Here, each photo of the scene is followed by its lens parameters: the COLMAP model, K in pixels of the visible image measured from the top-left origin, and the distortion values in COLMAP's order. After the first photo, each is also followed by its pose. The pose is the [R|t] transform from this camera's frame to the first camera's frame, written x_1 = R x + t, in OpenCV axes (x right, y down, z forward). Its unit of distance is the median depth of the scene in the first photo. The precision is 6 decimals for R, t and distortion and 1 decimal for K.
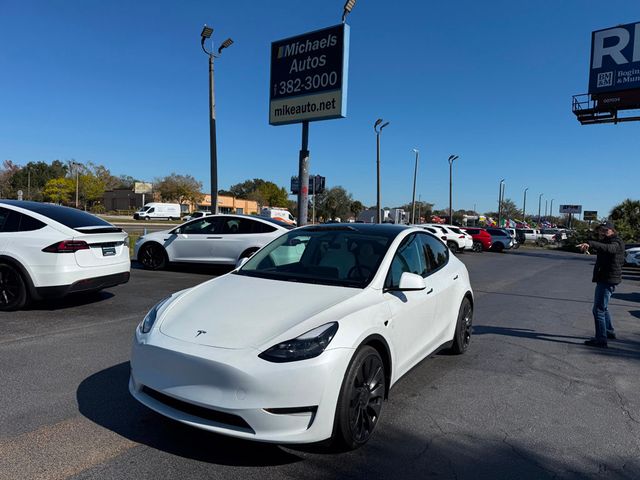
lens RADIAL K [[467.0, 0, 320.8], [0, 467.0, 238.9], [0, 0, 1]] dist [0.007243, -0.007577]
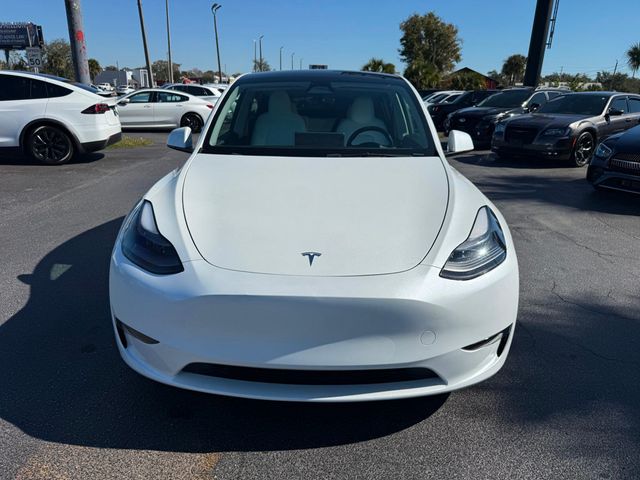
lens RADIAL K [[467.0, 0, 319.0], [0, 467.0, 240.8], [0, 0, 1]] dist [0.007243, -0.007577]
pose [[0.859883, -0.177470, 0.478649, -0.065857], [0.035779, 0.956272, 0.290282, 0.001809], [-0.509235, -0.232483, 0.828632, 0.065374]]
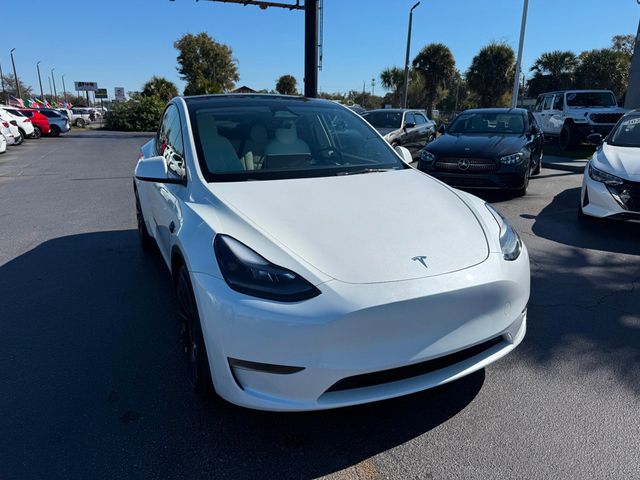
lens RADIAL K [[467.0, 0, 321.2], [0, 467.0, 241.6], [0, 0, 1]] dist [0.007243, -0.007577]
pose [[0.531006, -0.263621, 0.805318, -0.111609], [0.052176, 0.958744, 0.279442, -0.002516], [-0.845760, -0.106367, 0.522854, 0.099842]]
